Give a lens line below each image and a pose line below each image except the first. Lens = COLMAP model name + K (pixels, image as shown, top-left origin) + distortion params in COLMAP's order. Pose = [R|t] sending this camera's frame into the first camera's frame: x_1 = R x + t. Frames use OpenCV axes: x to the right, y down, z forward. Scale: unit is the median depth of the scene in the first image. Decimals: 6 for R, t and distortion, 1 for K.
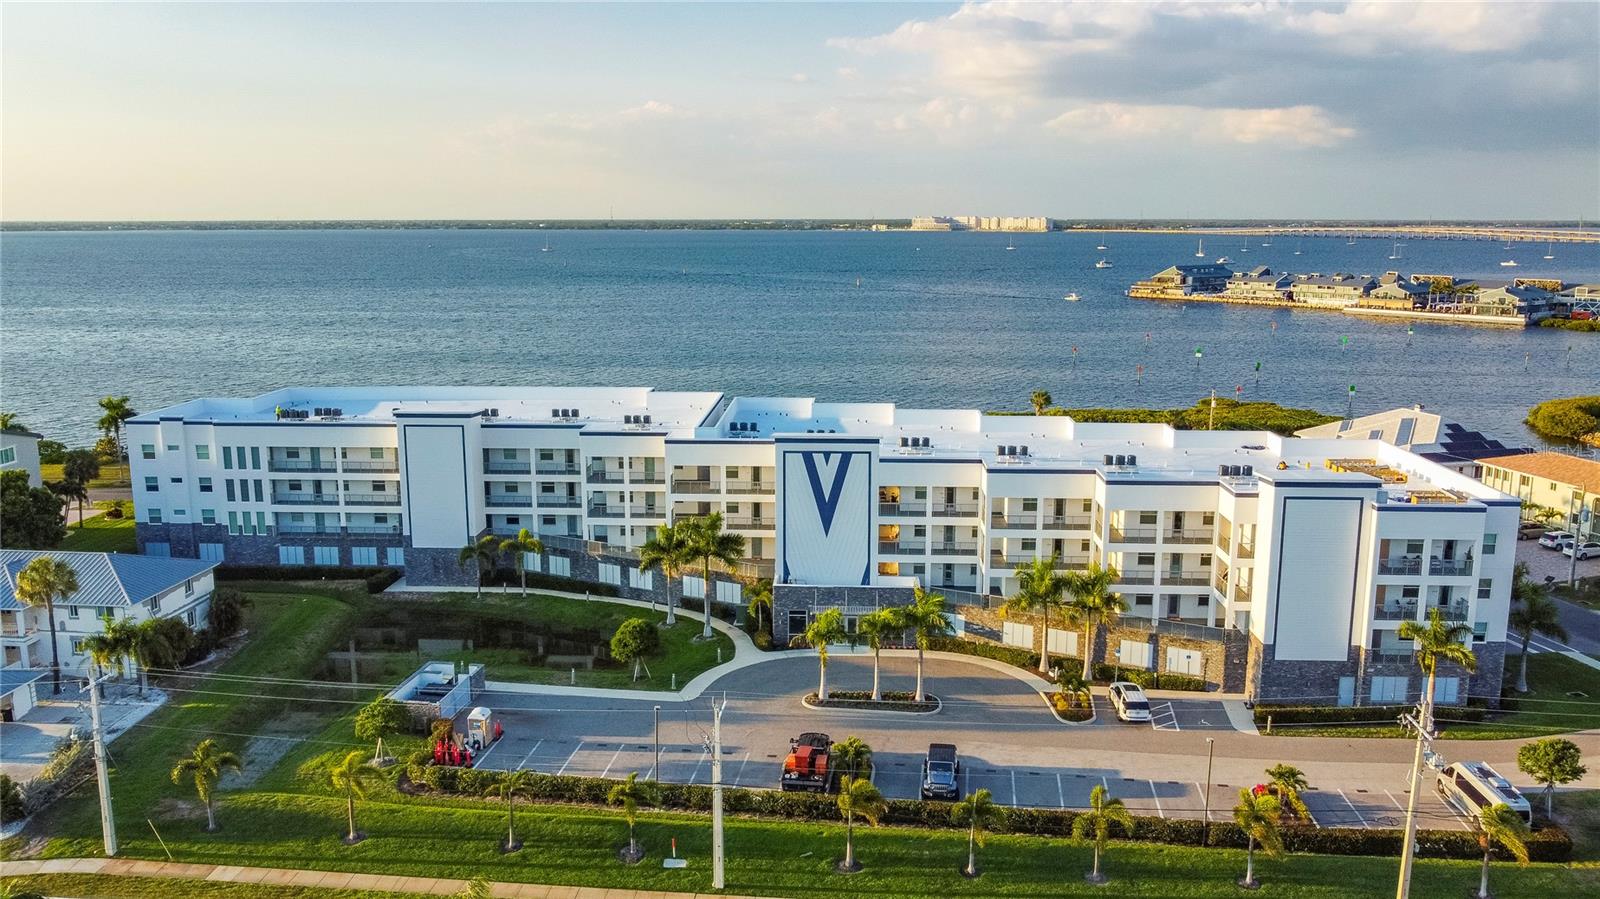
lens RADIAL K [[1209.2, 0, 800.0], [0, 1209.2, 449.5], [0, 0, 1]] dist [-0.011641, -0.002789]
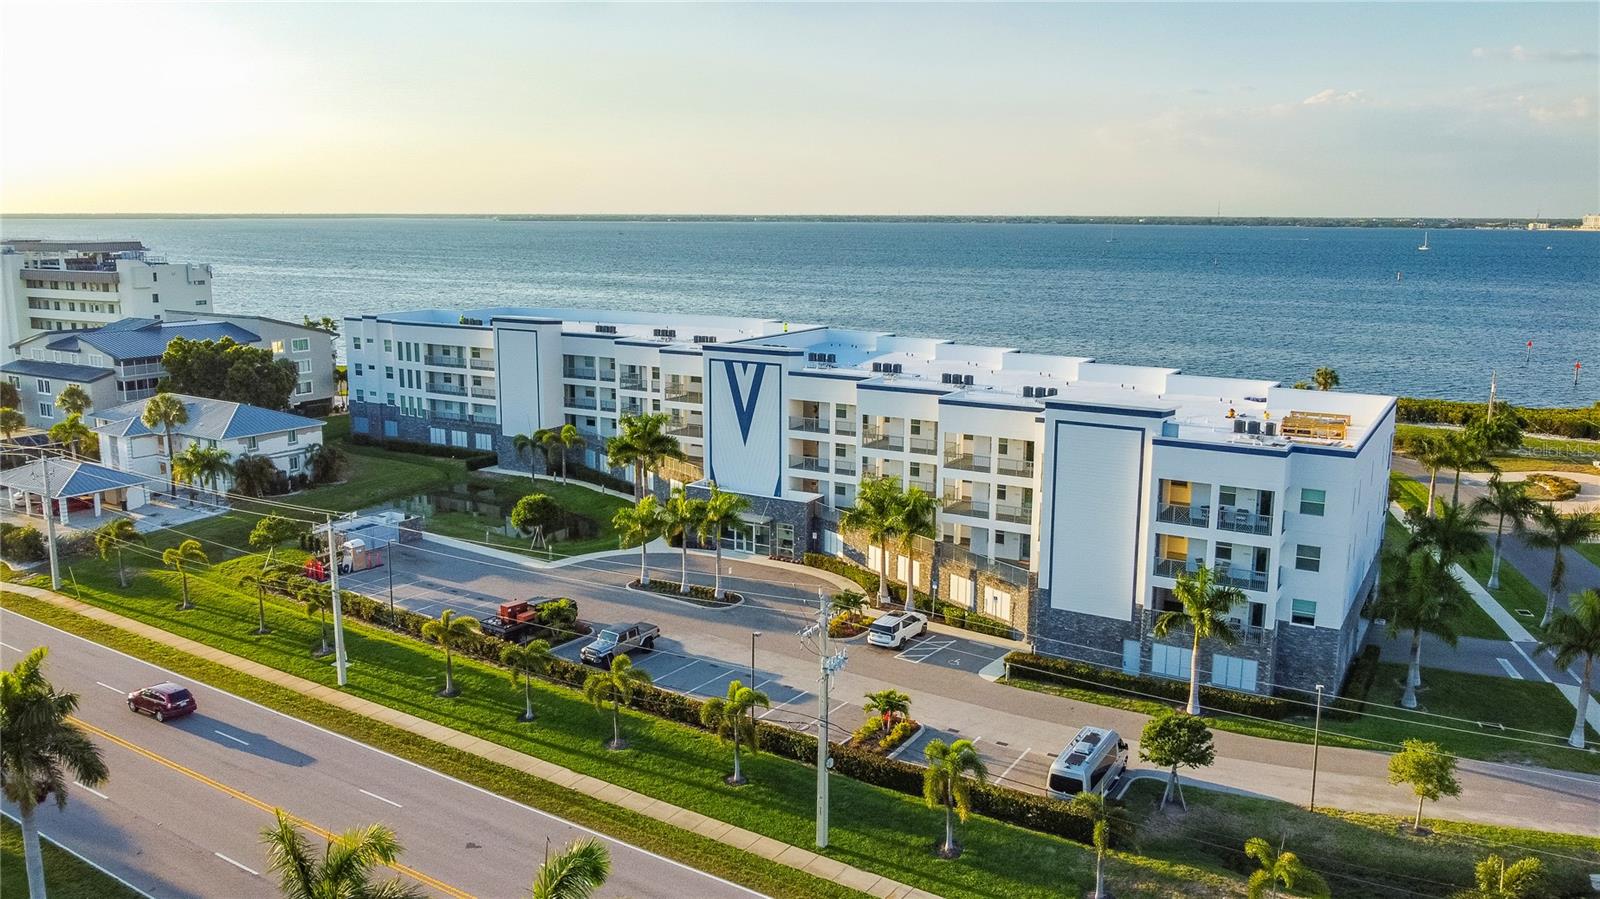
lens RADIAL K [[1218.5, 0, 800.0], [0, 1218.5, 449.5], [0, 0, 1]] dist [-0.004777, -0.002476]
pose [[0.886895, 0.092602, -0.452596, 0.526702], [-0.091841, 0.995491, 0.023710, 0.046591], [0.452751, 0.020538, 0.891401, 0.103063]]
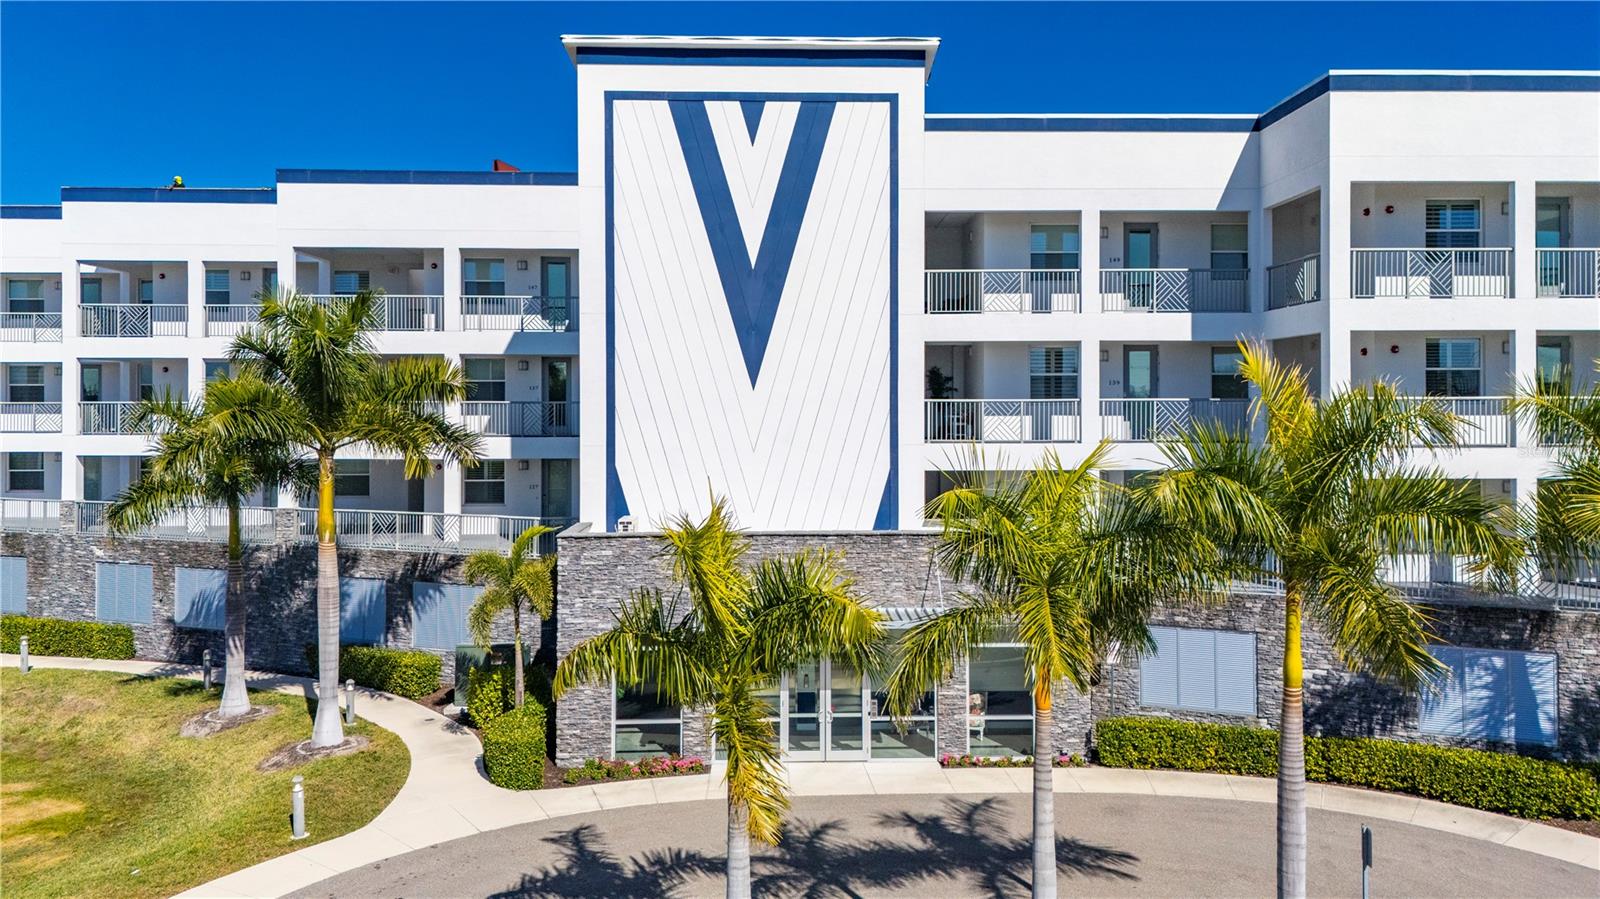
lens RADIAL K [[1159.6, 0, 800.5], [0, 1159.6, 399.5], [0, 0, 1]] dist [0.042445, -0.002727]
pose [[0.996161, -0.000632, 0.087533, 0.008613], [0.017293, 0.981685, -0.189723, 0.129961], [-0.085810, 0.190508, 0.977928, 0.714911]]
